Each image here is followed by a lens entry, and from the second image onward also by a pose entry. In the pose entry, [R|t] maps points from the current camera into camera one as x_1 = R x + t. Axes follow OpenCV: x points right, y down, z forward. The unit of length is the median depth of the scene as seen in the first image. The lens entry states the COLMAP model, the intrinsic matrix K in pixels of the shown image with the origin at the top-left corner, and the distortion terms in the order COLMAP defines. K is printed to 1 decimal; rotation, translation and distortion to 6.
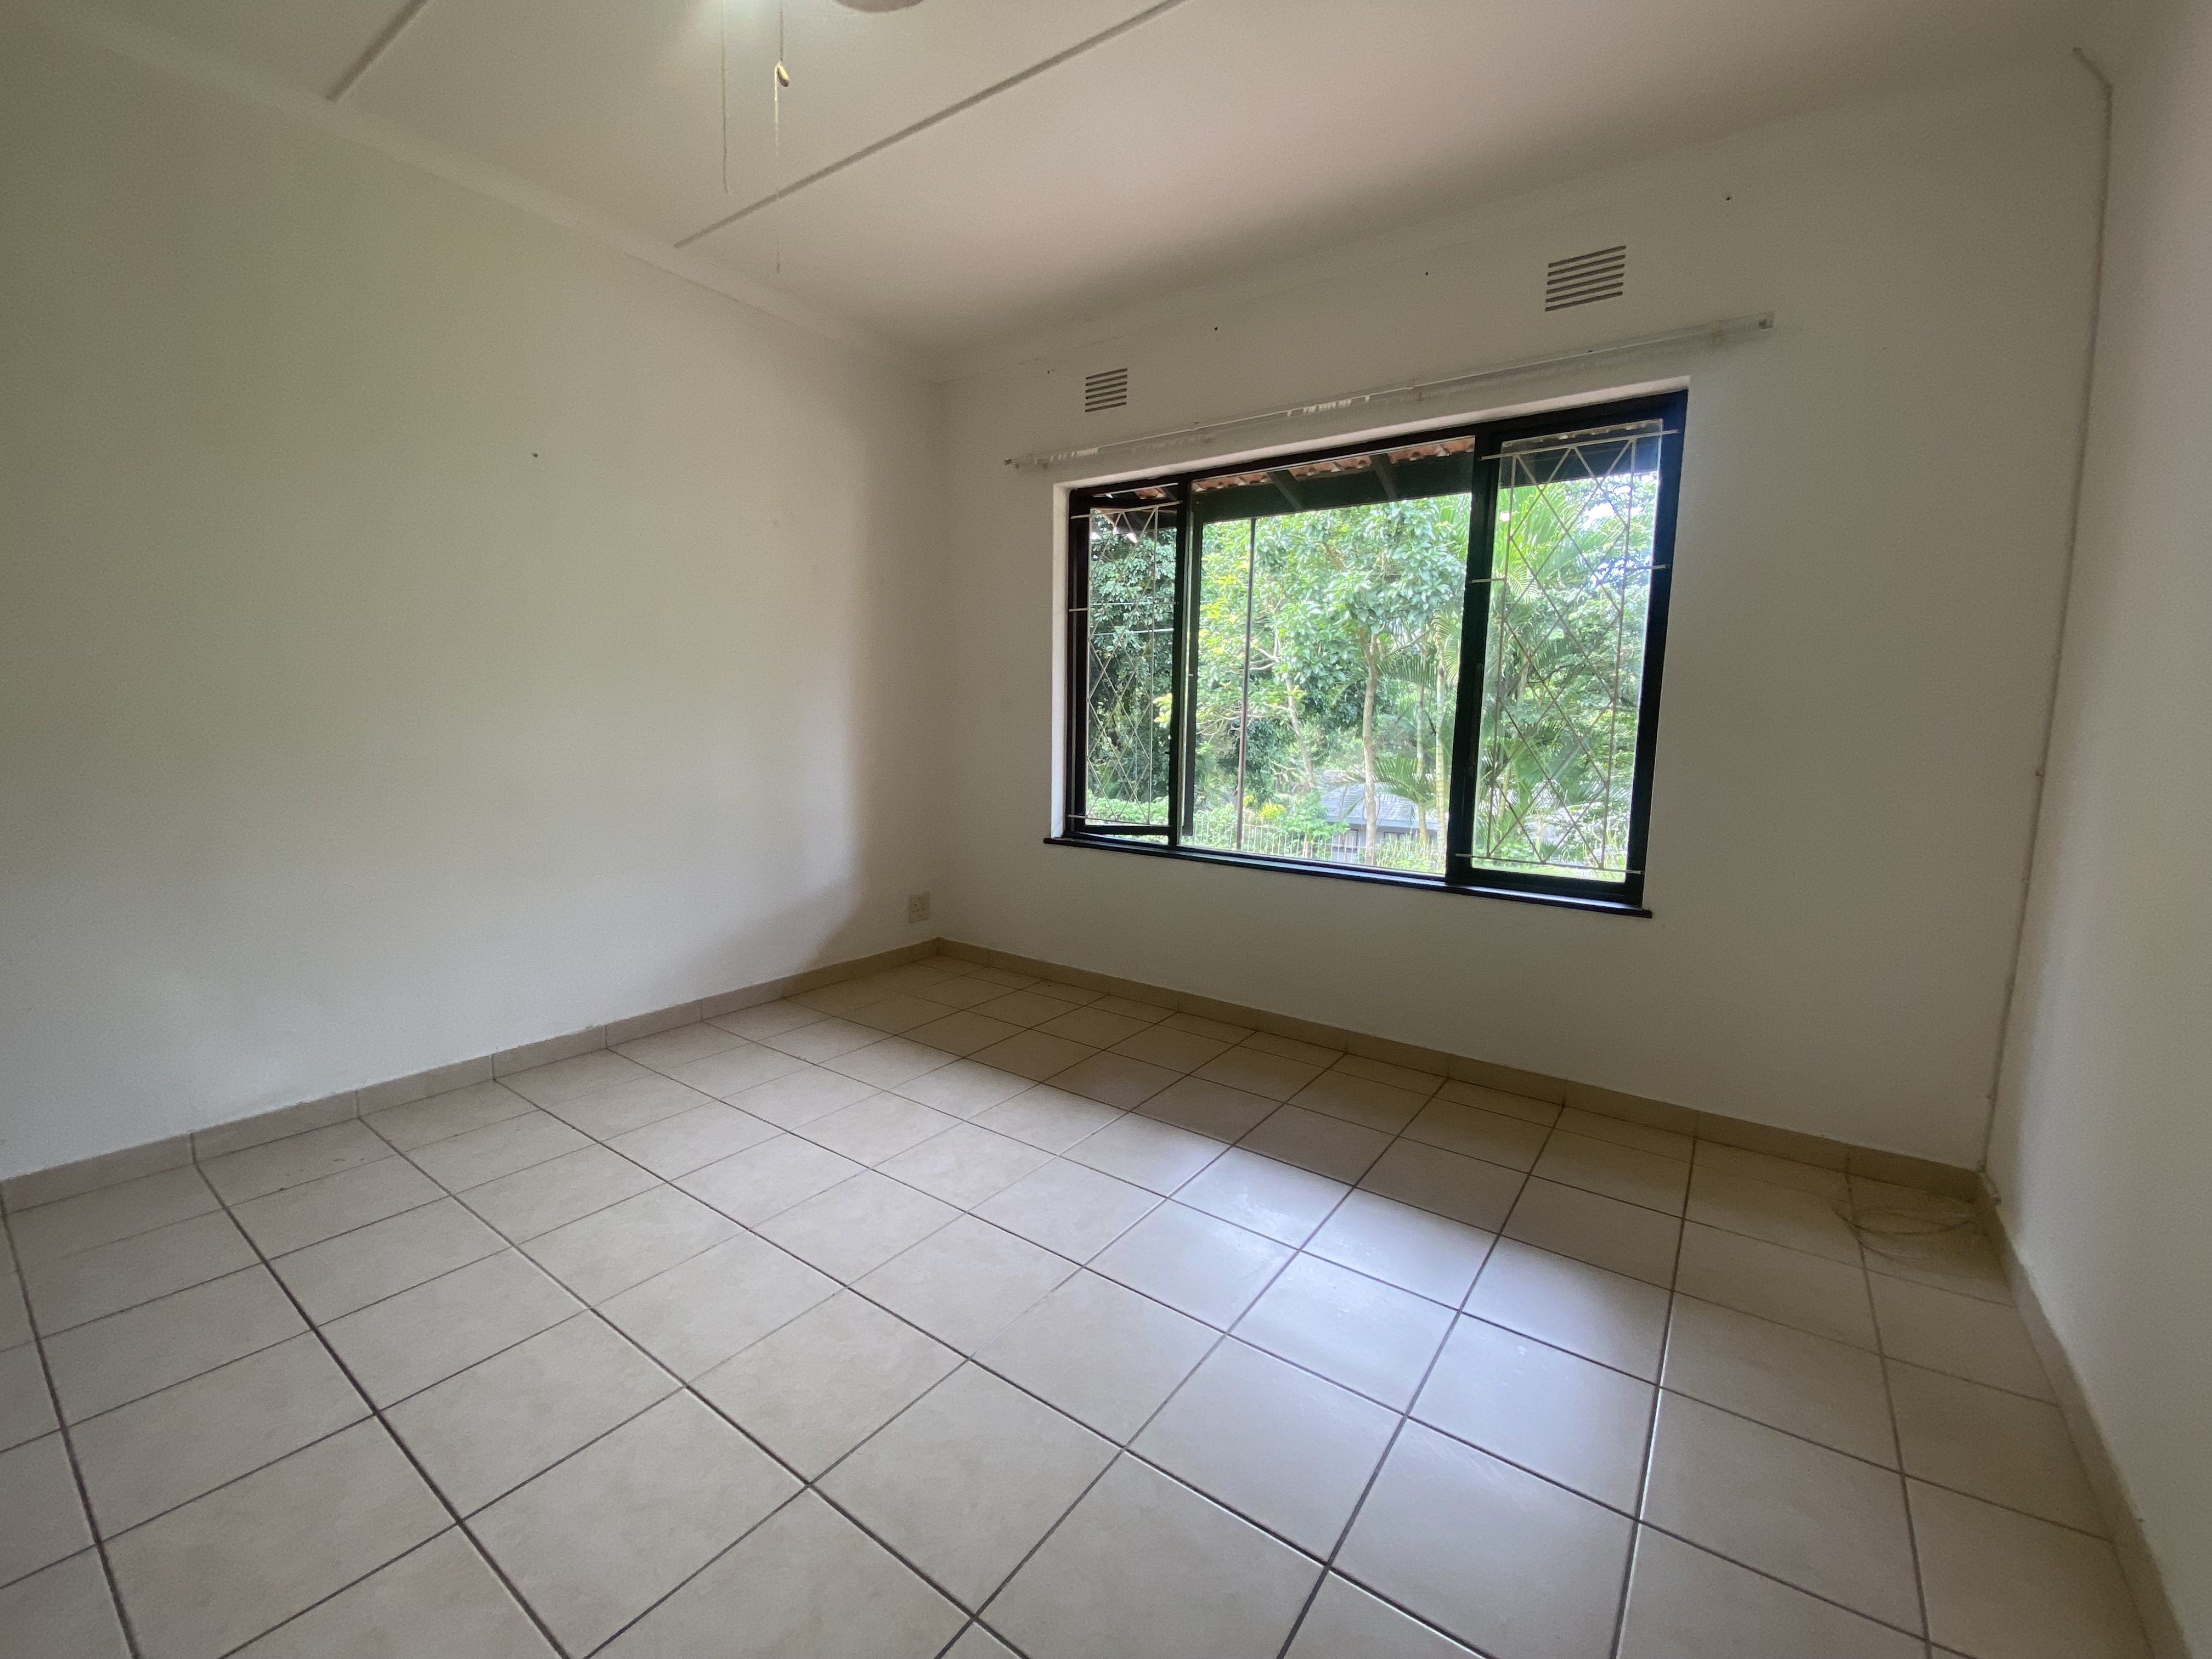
lens RADIAL K [[909.9, 0, 1111.6], [0, 909.9, 839.4], [0, 0, 1]] dist [-0.000238, -0.003013]
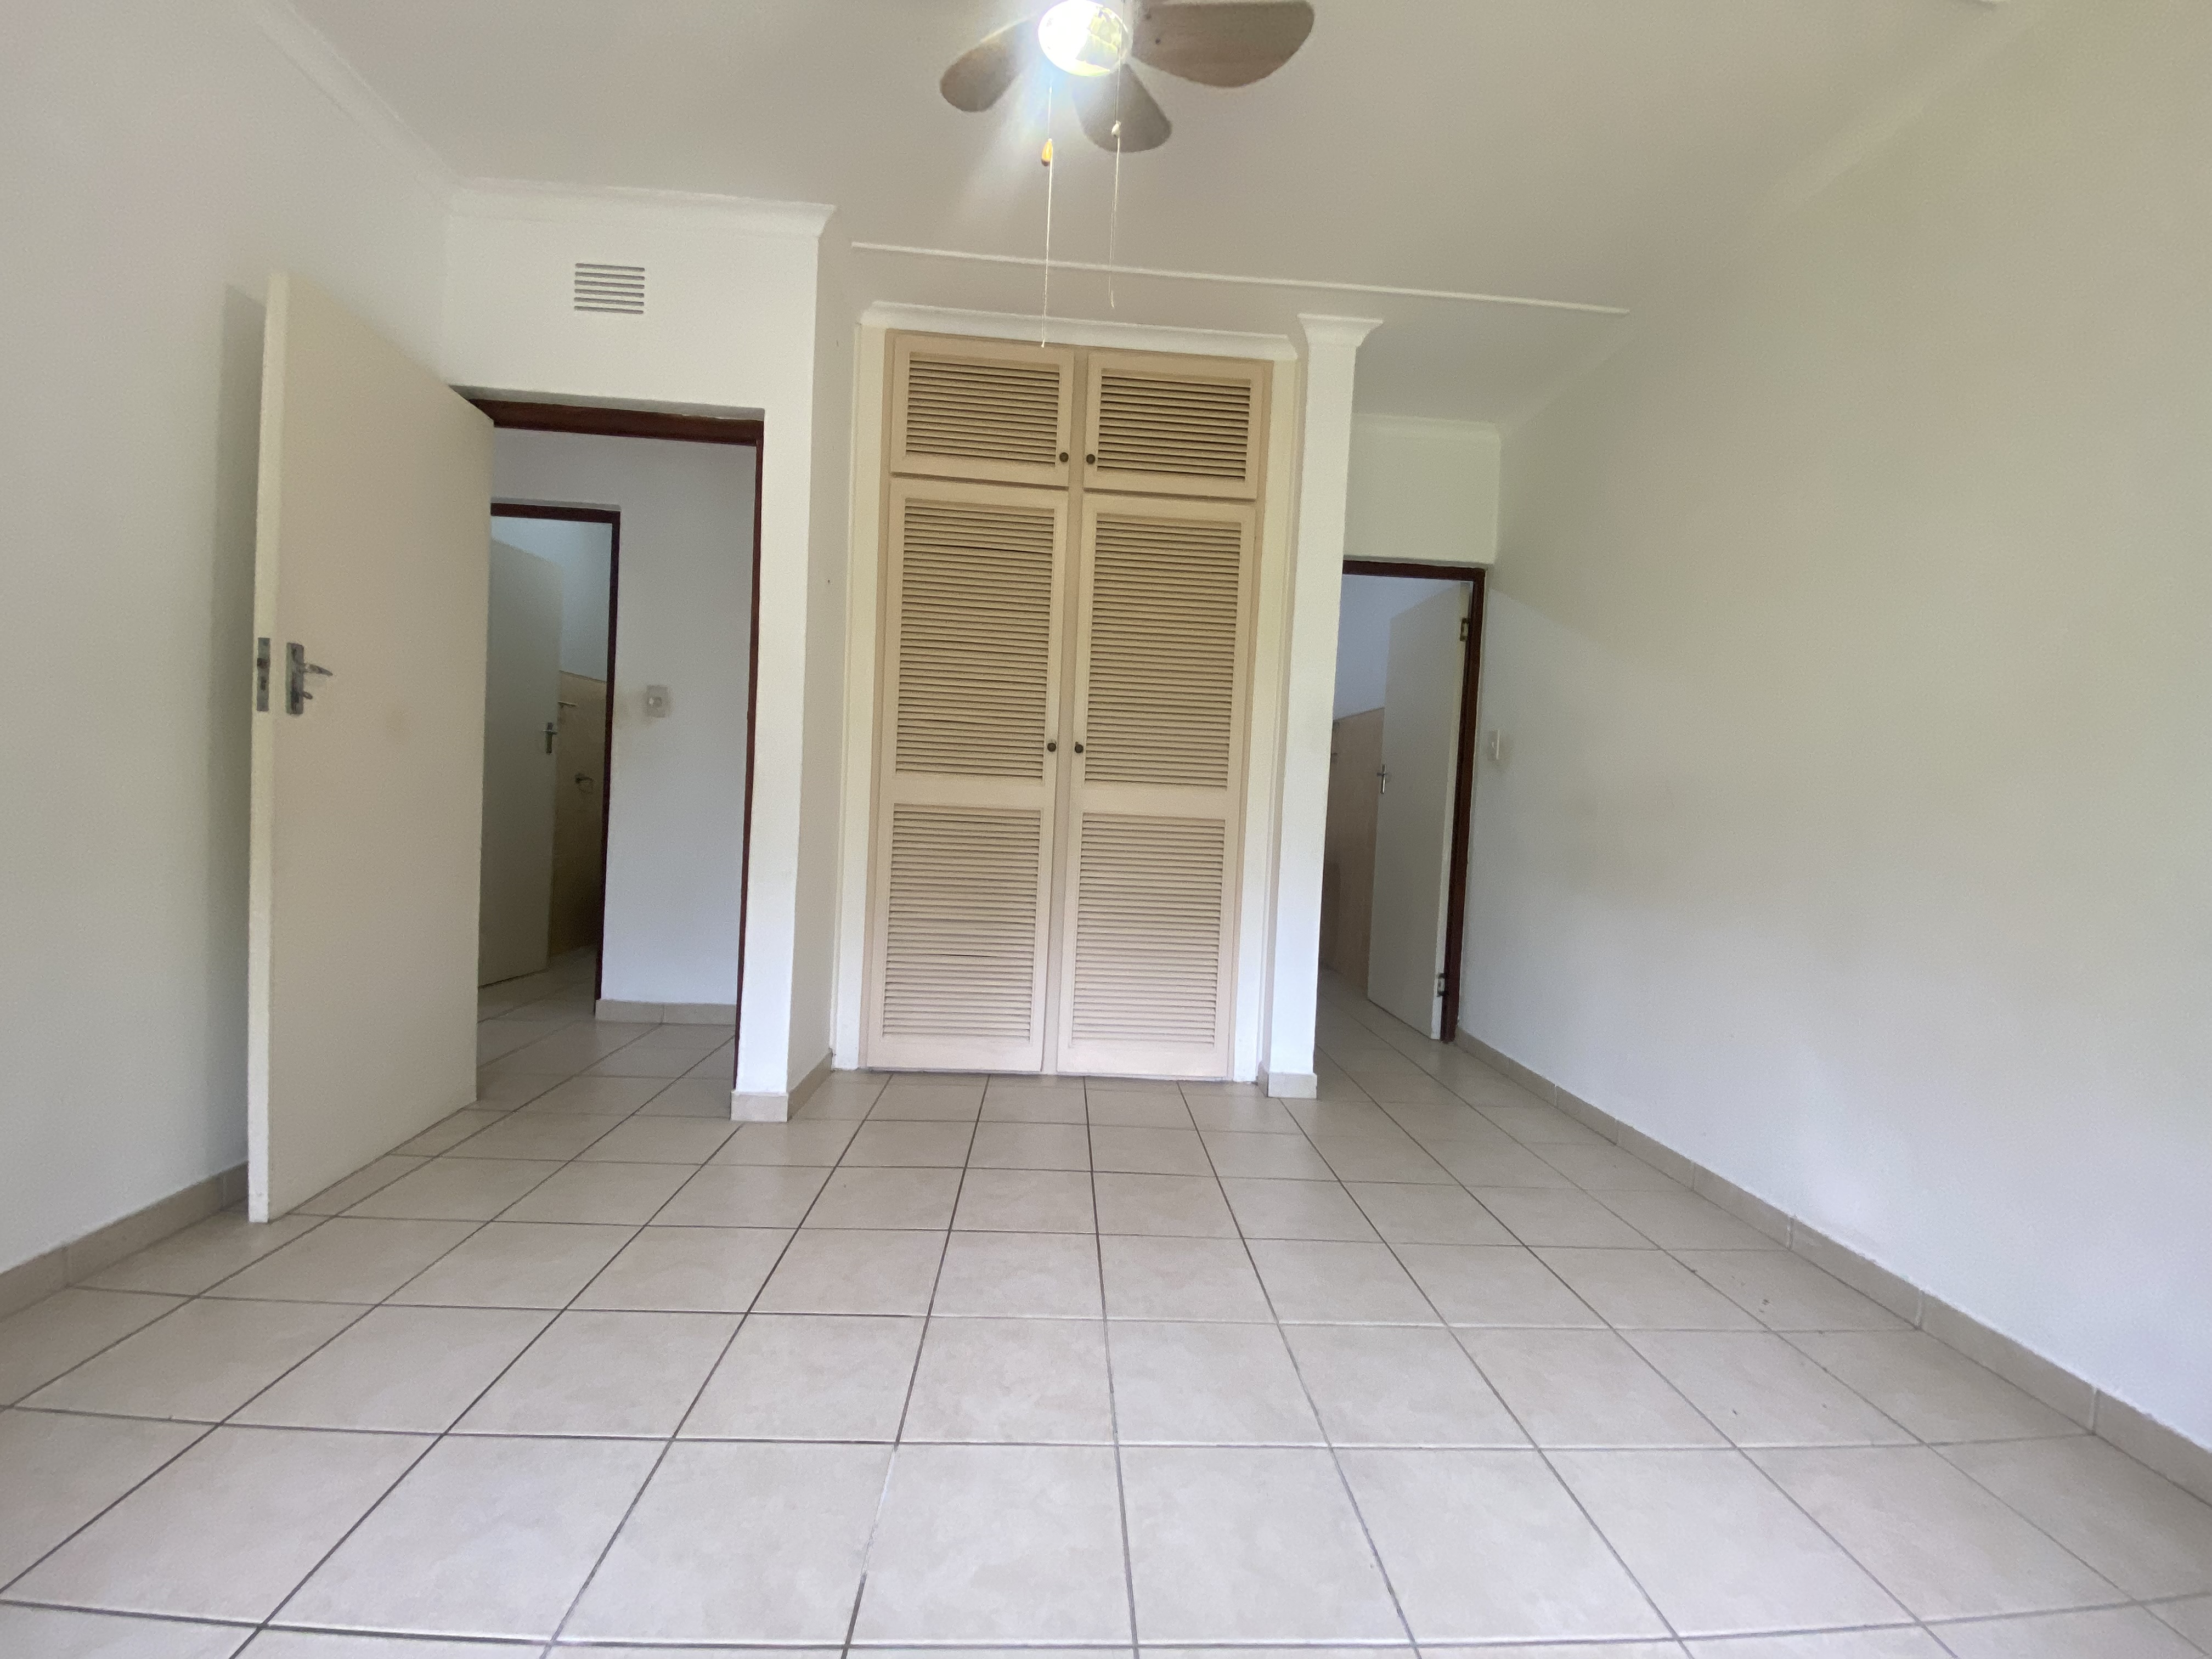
lens RADIAL K [[909.9, 0, 1115.1], [0, 909.9, 824.9], [0, 0, 1]] dist [-0.000238, -0.003013]
pose [[-0.782027, -0.039856, -0.621968, 0.186621], [-0.149932, 0.980677, 0.125674, -0.108909], [0.604941, 0.191533, -0.772892, 1.309177]]
